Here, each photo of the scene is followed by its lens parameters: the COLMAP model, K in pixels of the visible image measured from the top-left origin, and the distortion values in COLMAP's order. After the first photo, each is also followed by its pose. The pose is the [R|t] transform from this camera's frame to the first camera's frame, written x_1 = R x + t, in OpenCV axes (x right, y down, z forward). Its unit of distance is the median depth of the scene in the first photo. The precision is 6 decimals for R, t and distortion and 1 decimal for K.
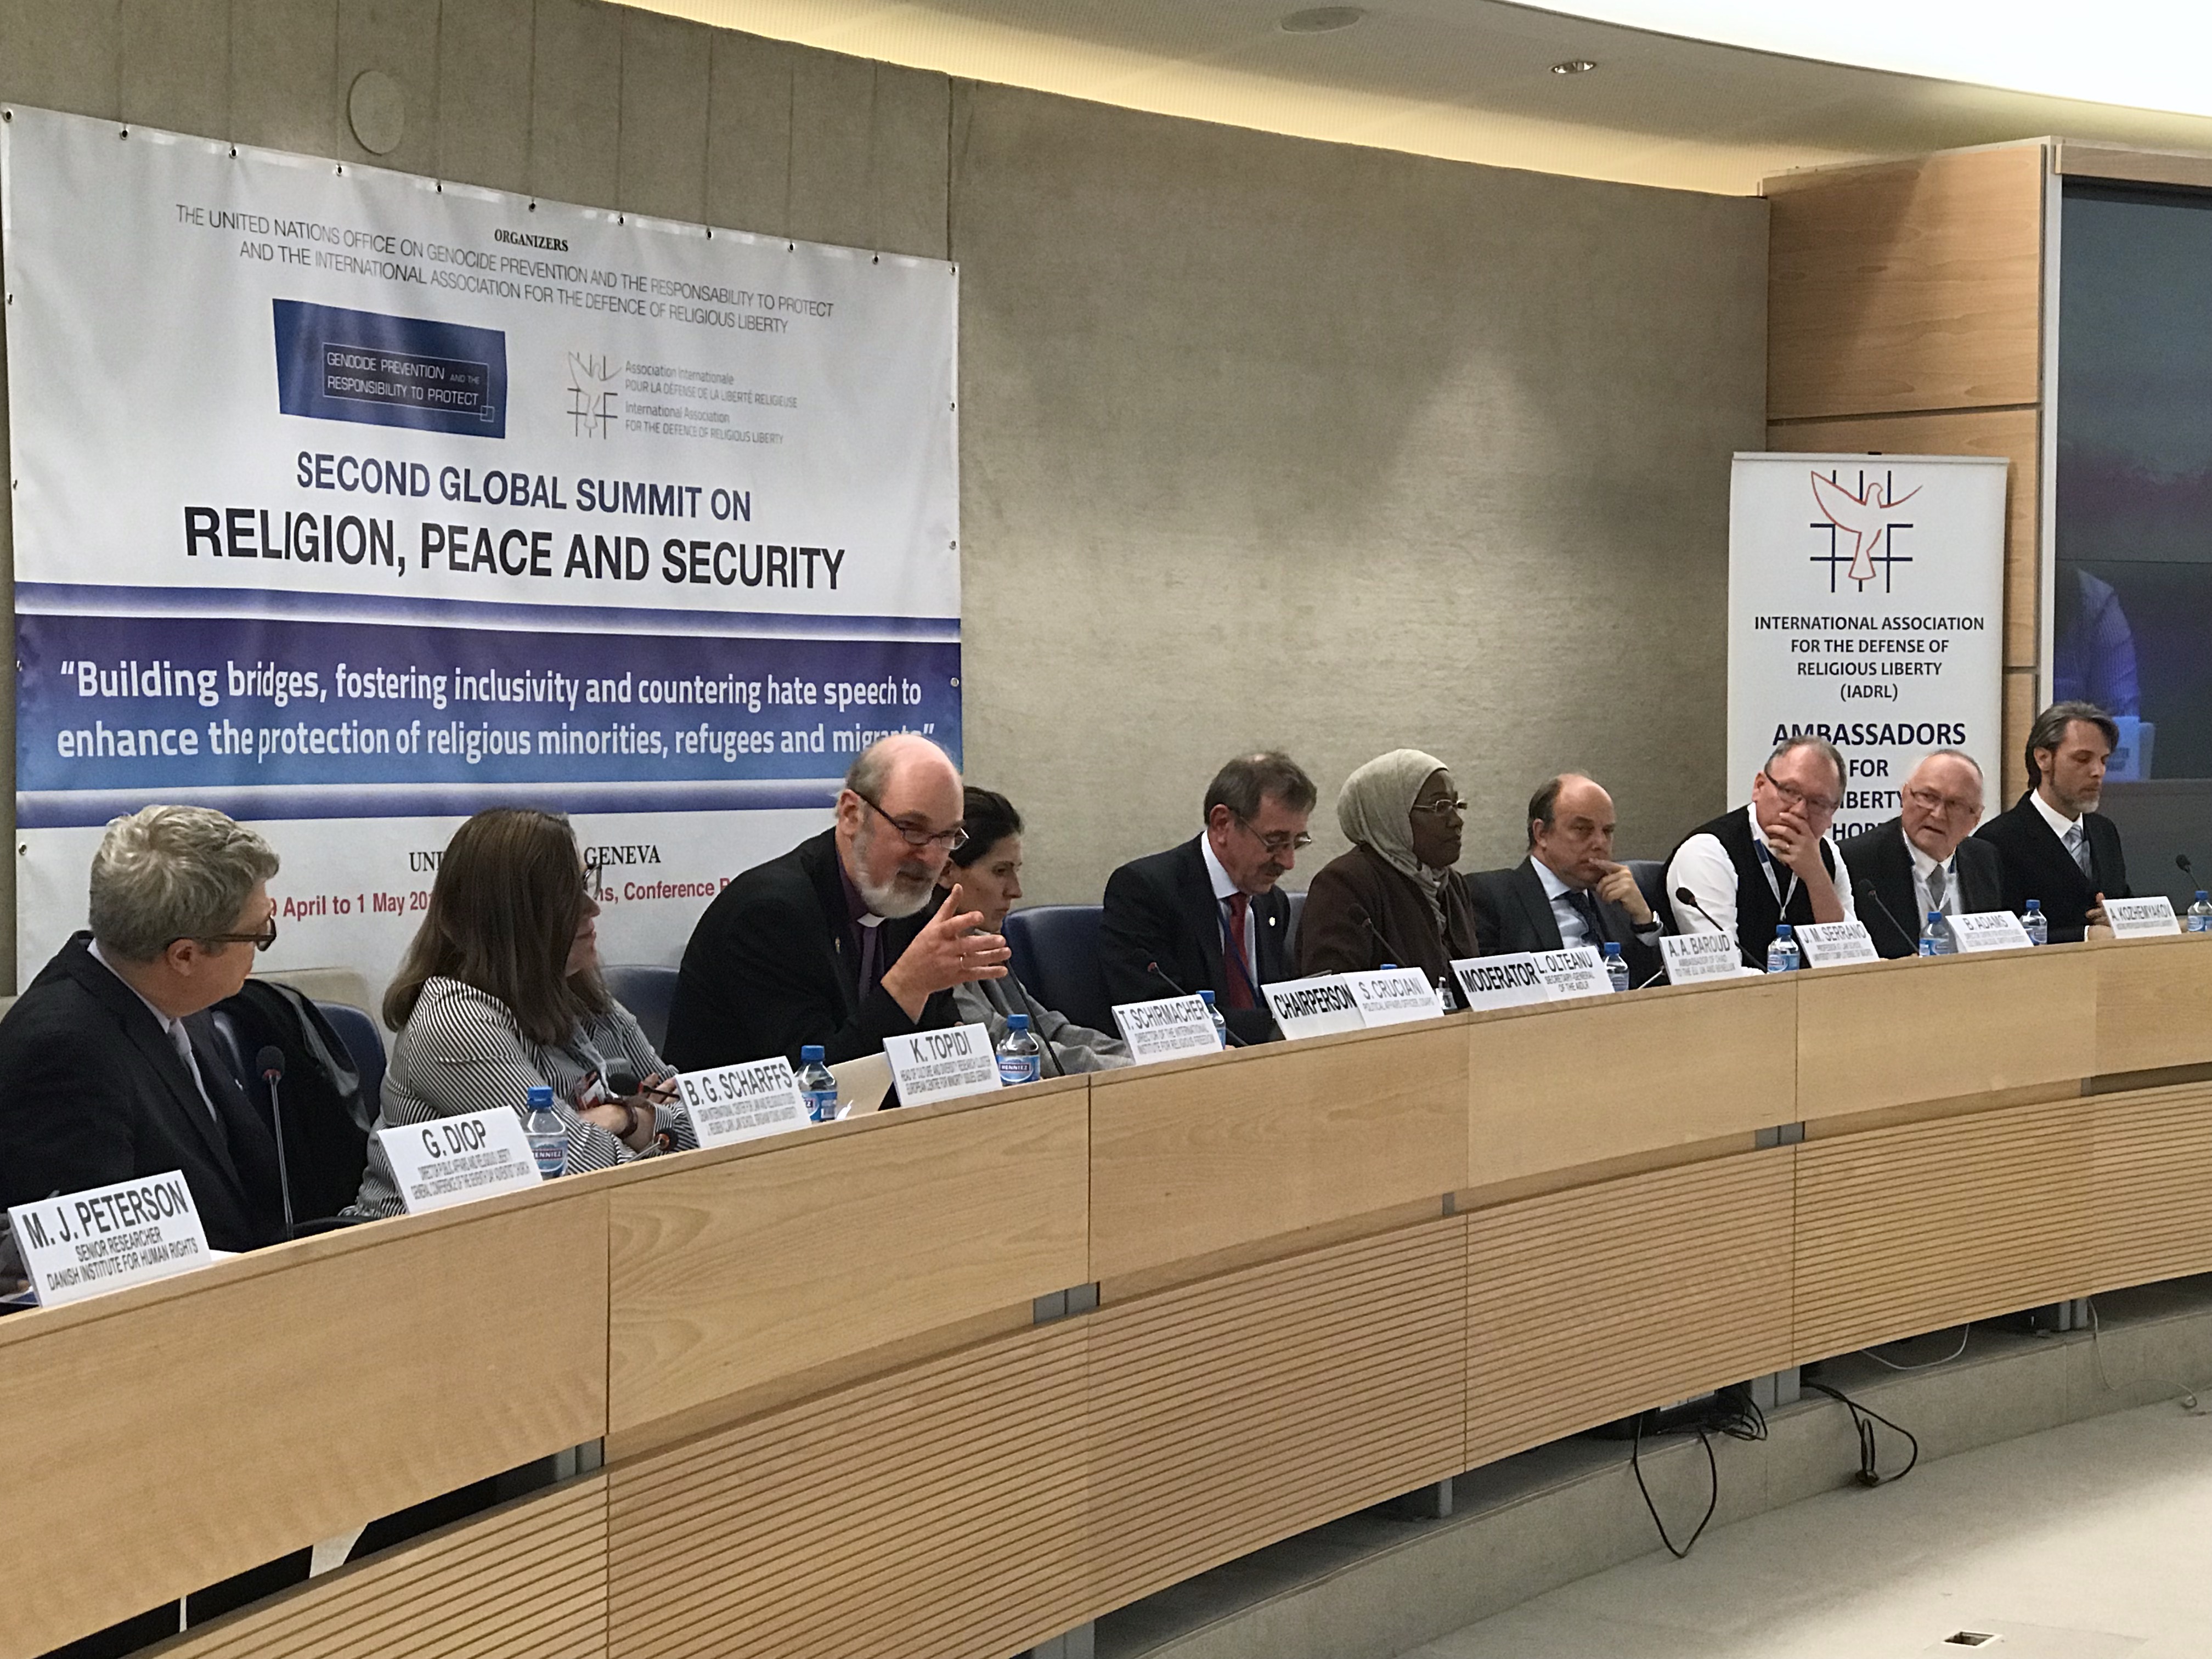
lens RADIAL K [[4309.9, 0, 1106.0], [0, 4309.9, 829.5], [0, 0, 1]] dist [-0.018567, 0.551511]
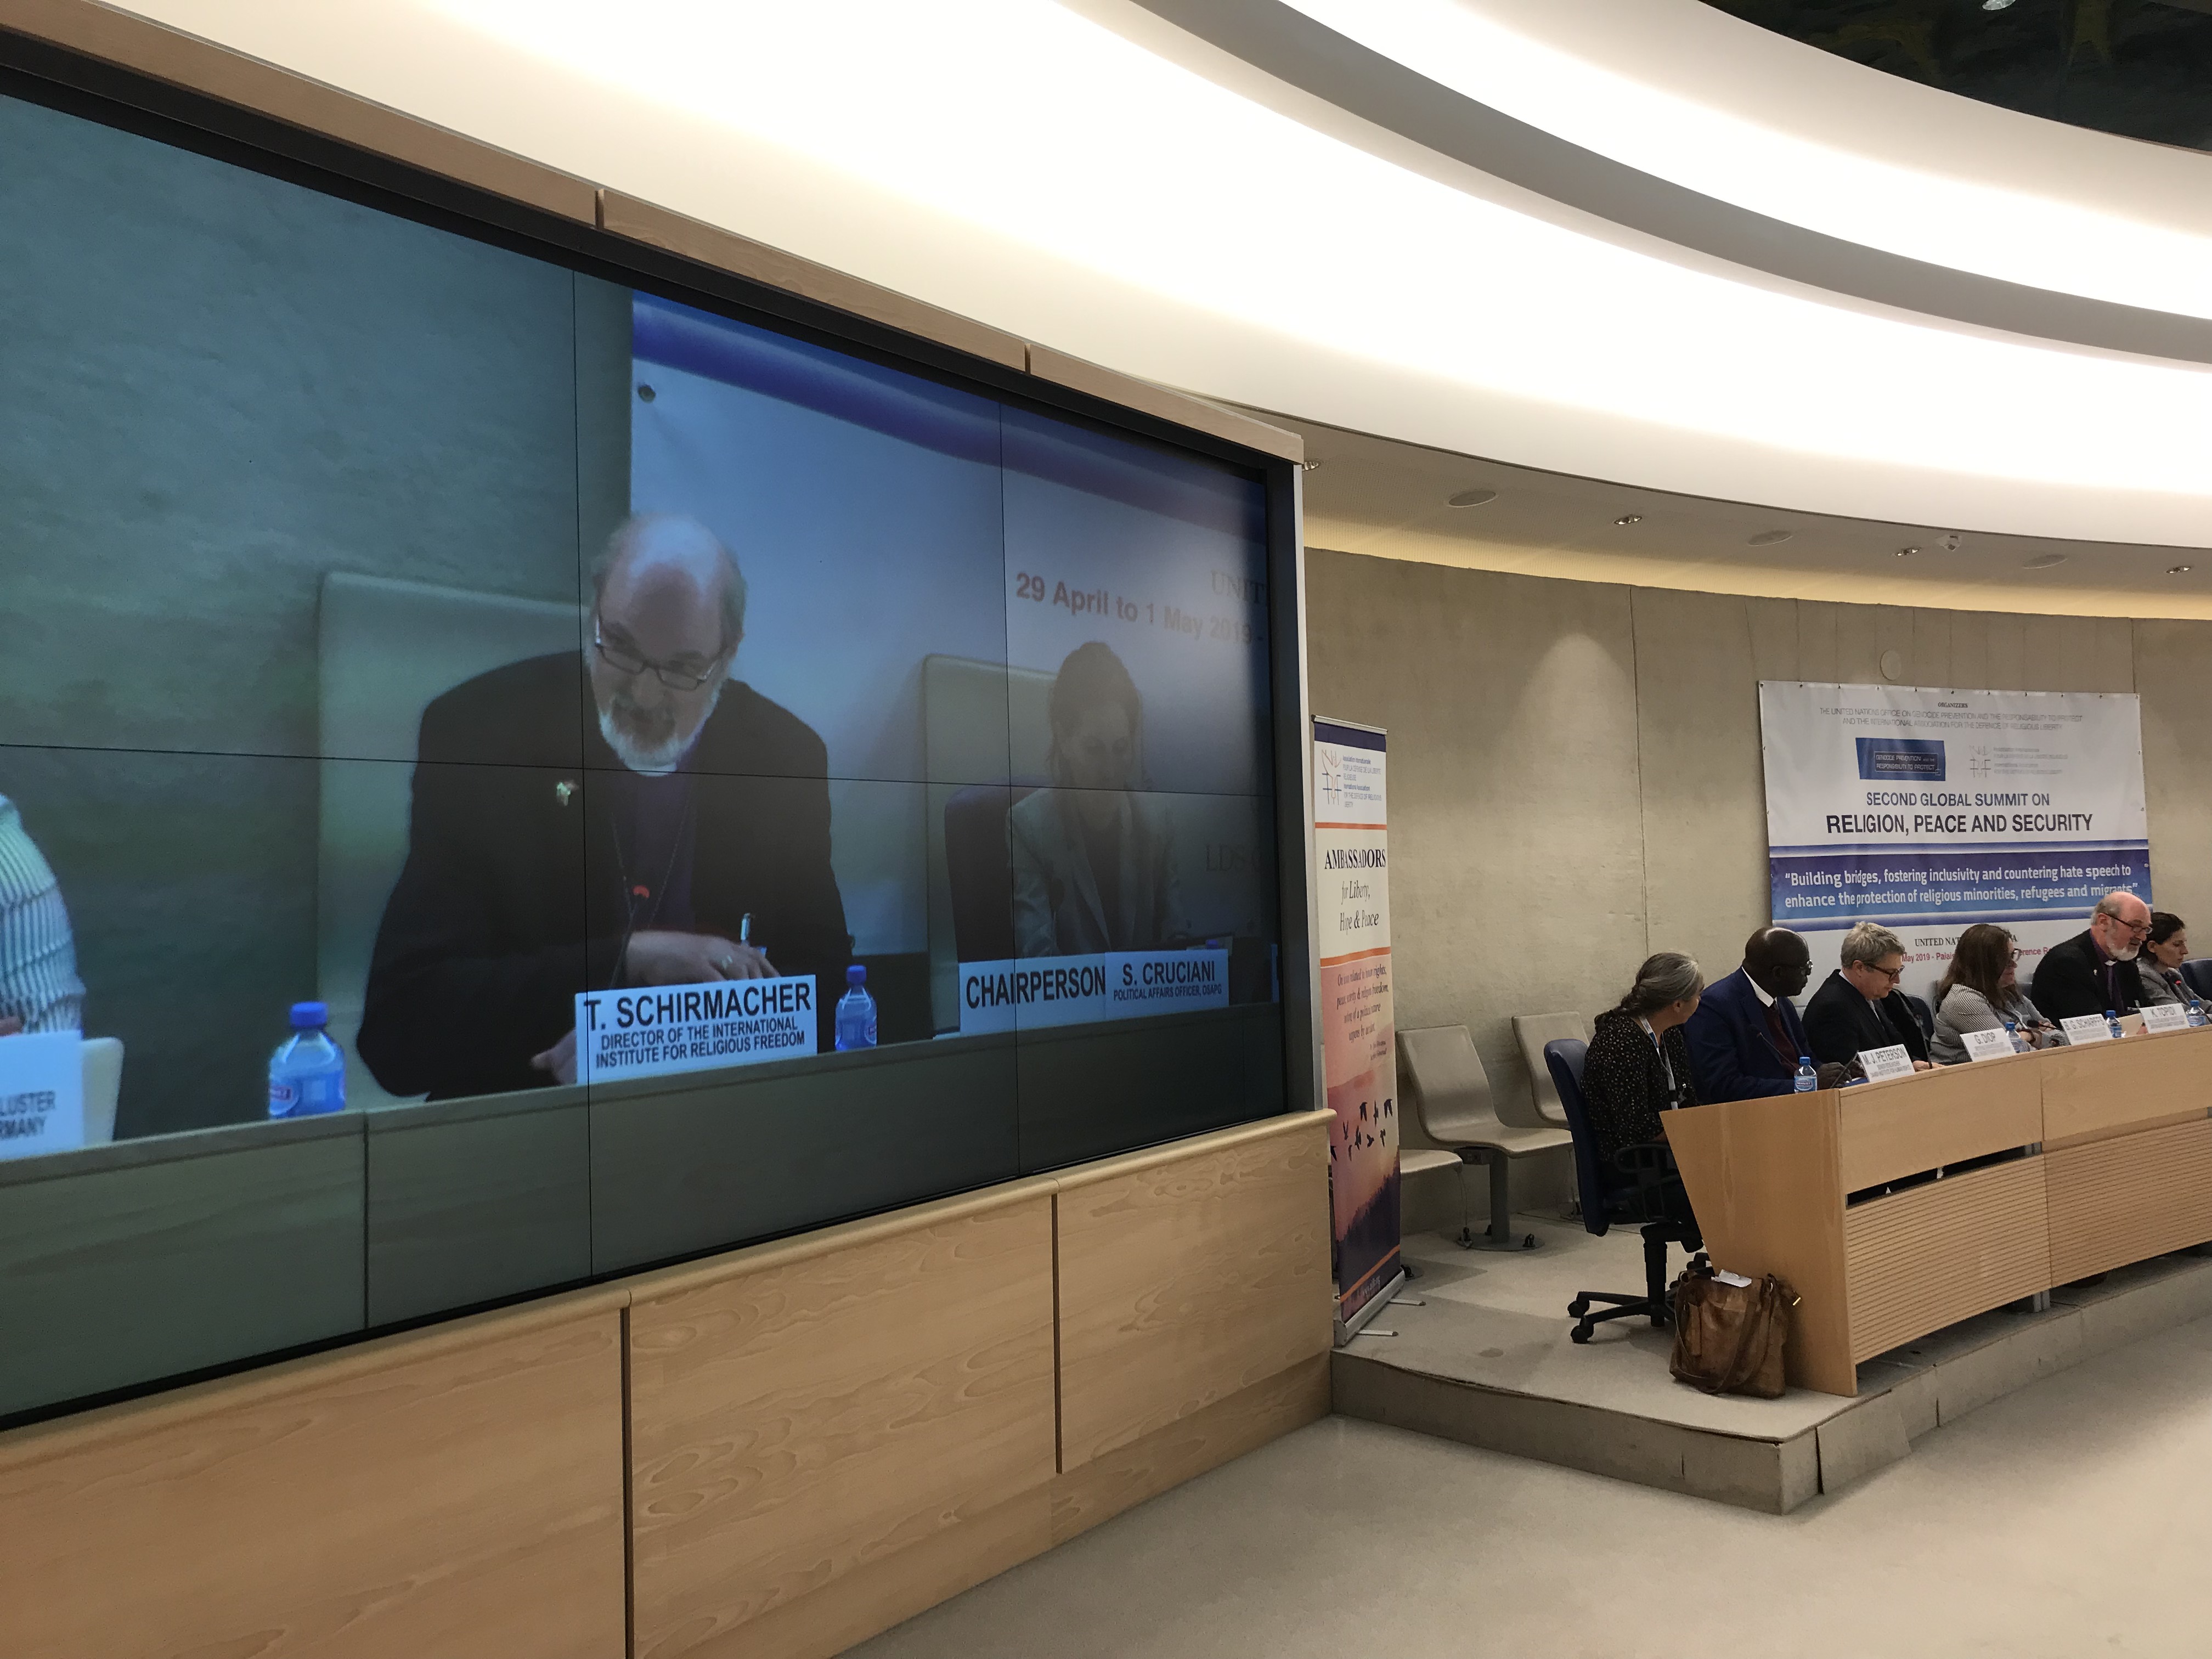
lens RADIAL K [[1800.7, 0, 1106.0], [0, 1800.7, 829.5], [0, 0, 1]] dist [-0.002403, 0.042418]
pose [[0.853446, -0.043199, -0.519388, -0.006336], [0.015471, 0.998220, -0.057603, -0.005552], [0.520952, 0.041126, 0.852595, -0.205881]]
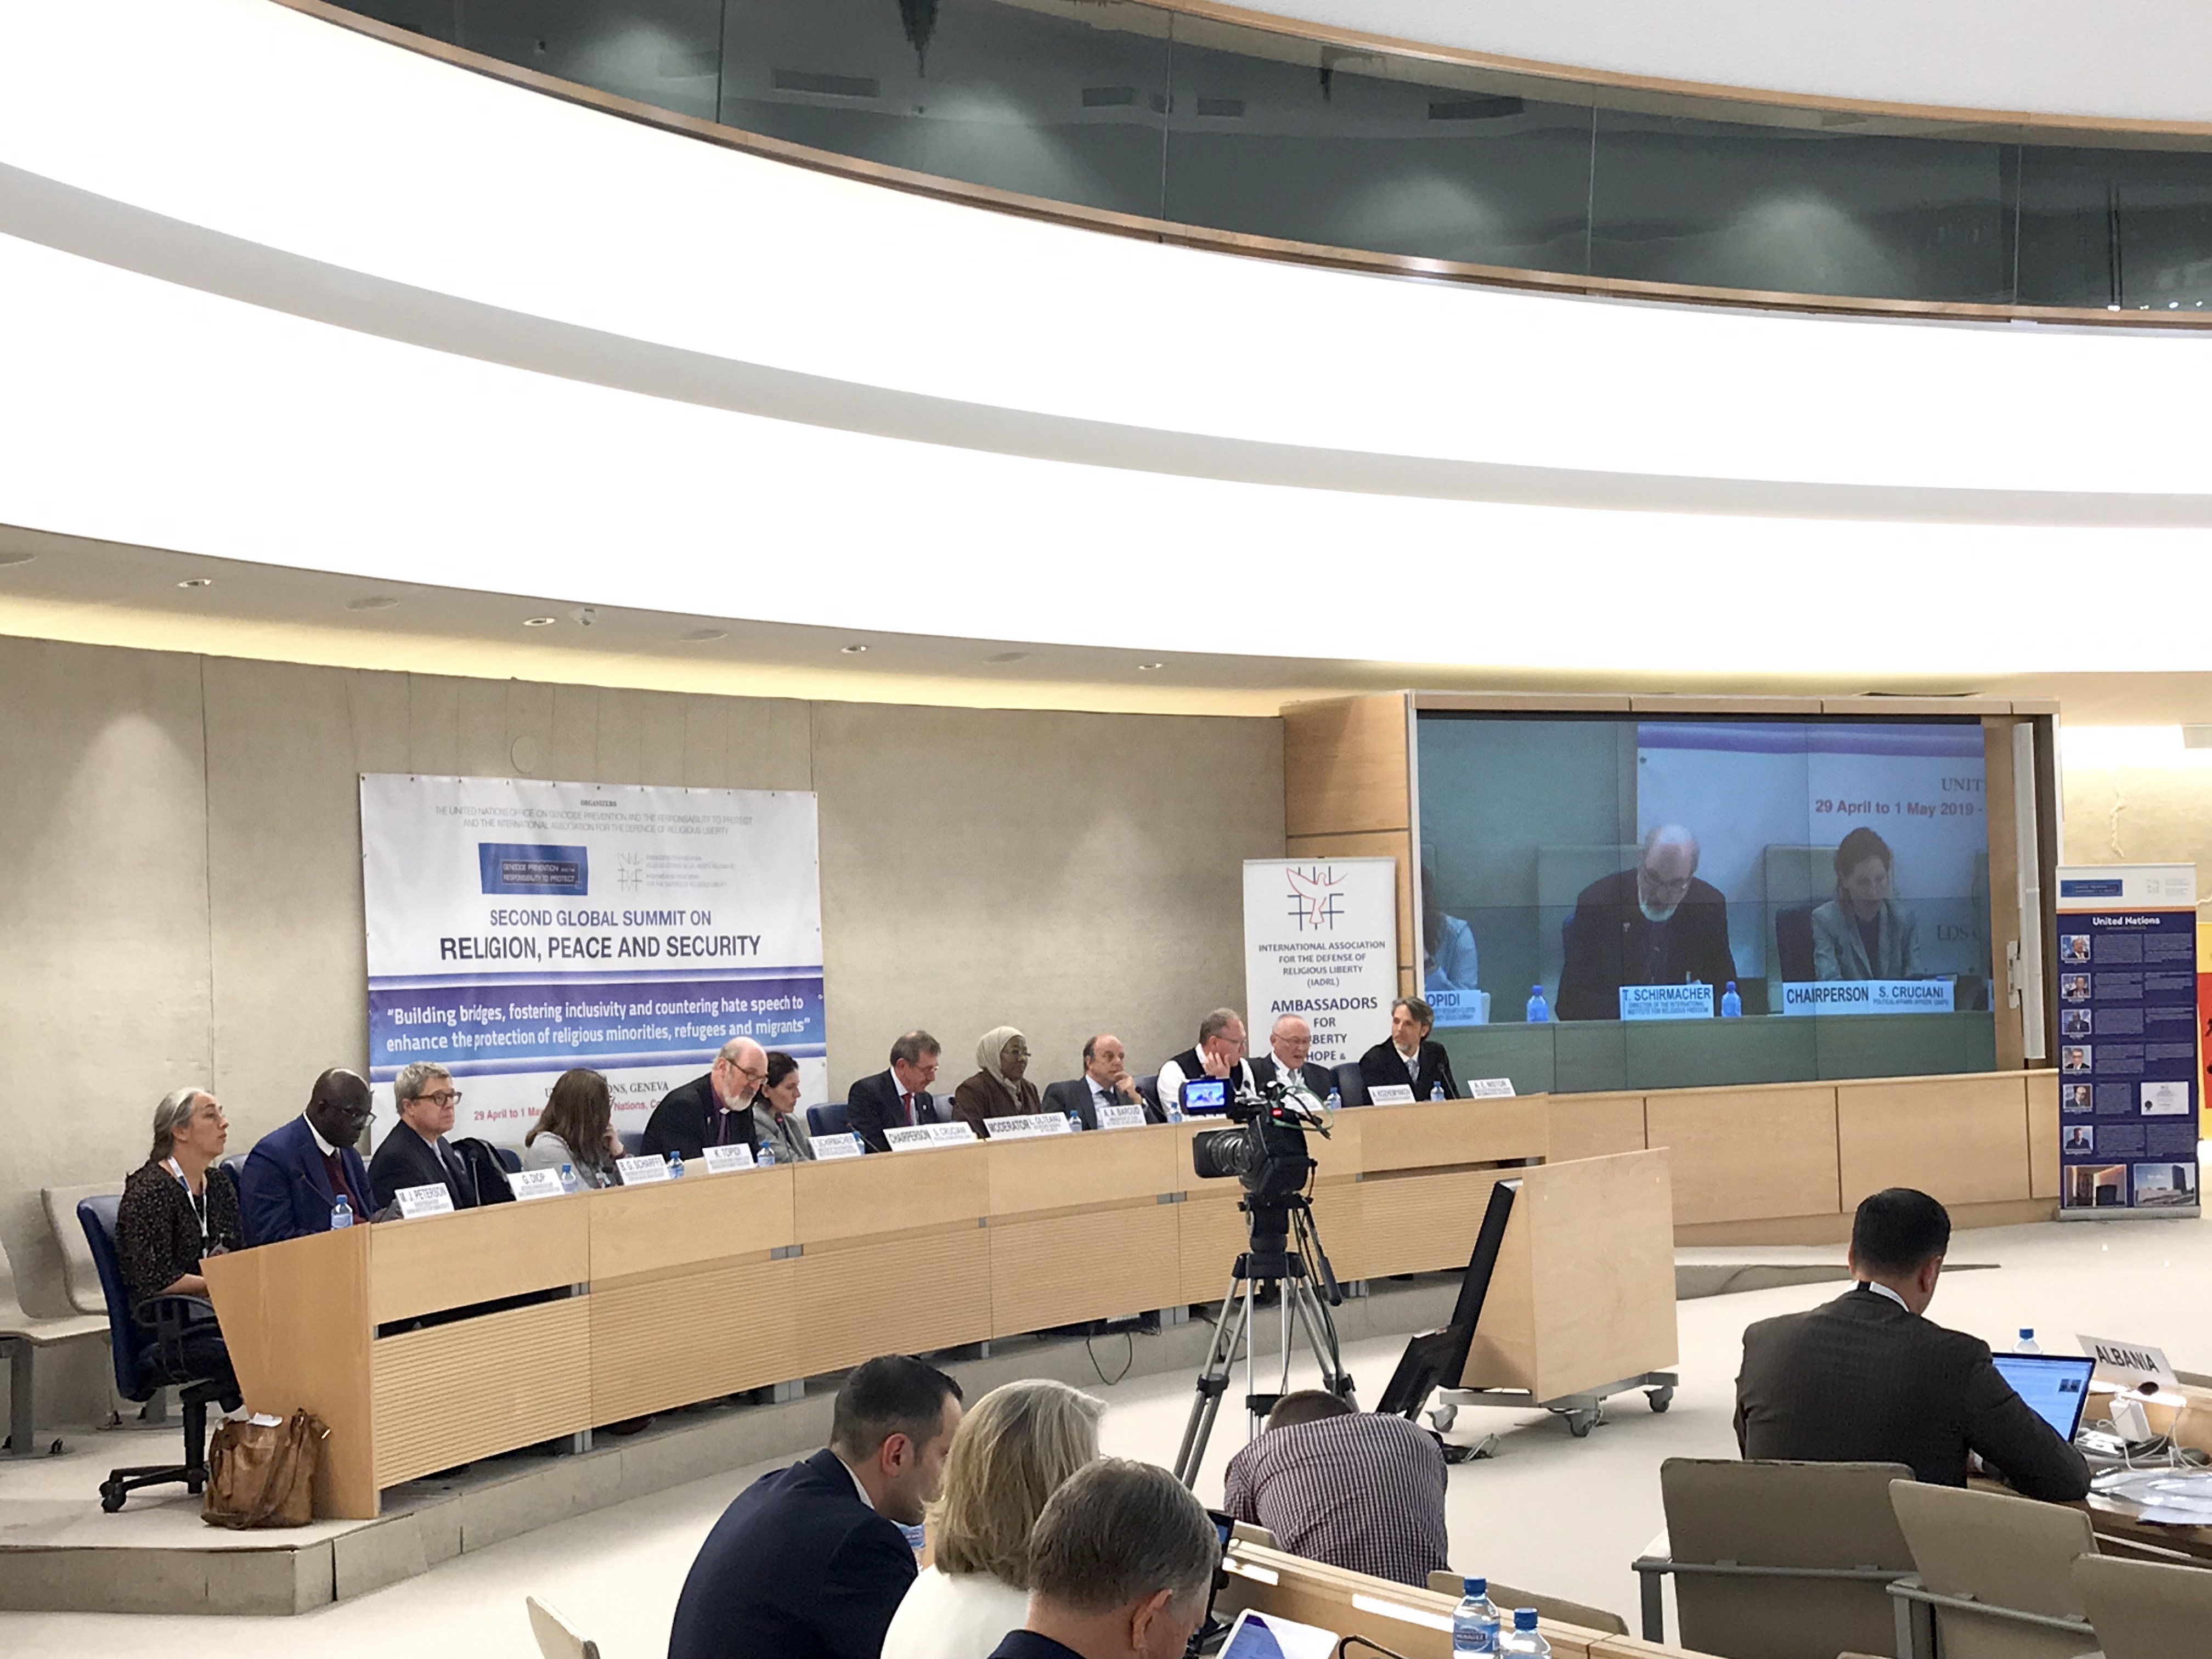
lens RADIAL K [[3296.8, 0, 1106.0], [0, 3296.8, 829.5], [0, 0, 1]] dist [0.125117, -0.489644]
pose [[0.999460, -0.031131, -0.010475, 0.140280], [0.030307, 0.996994, -0.071299, 0.002734], [0.012663, 0.070943, 0.997400, -0.660989]]
